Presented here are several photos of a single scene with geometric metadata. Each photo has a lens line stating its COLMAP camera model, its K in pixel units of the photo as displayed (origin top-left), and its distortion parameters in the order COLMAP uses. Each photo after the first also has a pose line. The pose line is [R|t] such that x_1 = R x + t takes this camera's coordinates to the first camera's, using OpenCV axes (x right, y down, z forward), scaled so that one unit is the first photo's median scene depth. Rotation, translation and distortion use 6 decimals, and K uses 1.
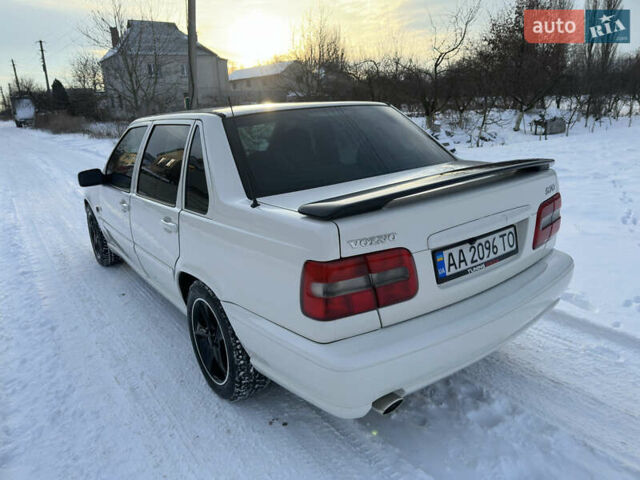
lens RADIAL K [[455.6, 0, 316.7], [0, 455.6, 237.6], [0, 0, 1]] dist [0.049076, -0.076299]
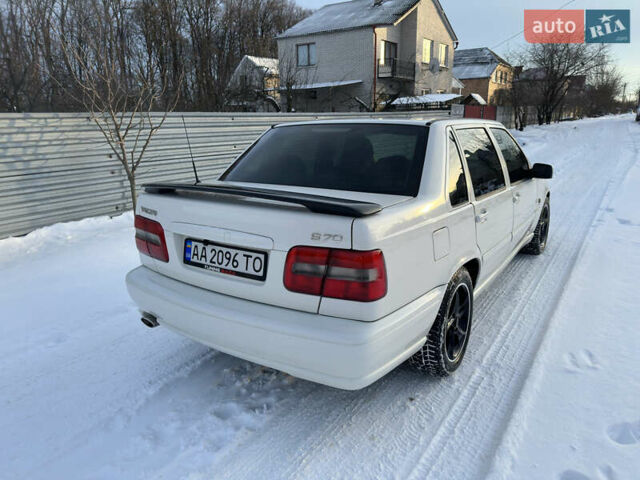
lens RADIAL K [[455.6, 0, 316.7], [0, 455.6, 237.6], [0, 0, 1]] dist [0.049076, -0.076299]
pose [[0.353327, 0.280093, -0.892585, 1.328407], [-0.274112, 0.943246, 0.187484, -0.272950], [0.894440, 0.178425, 0.410051, 0.671301]]
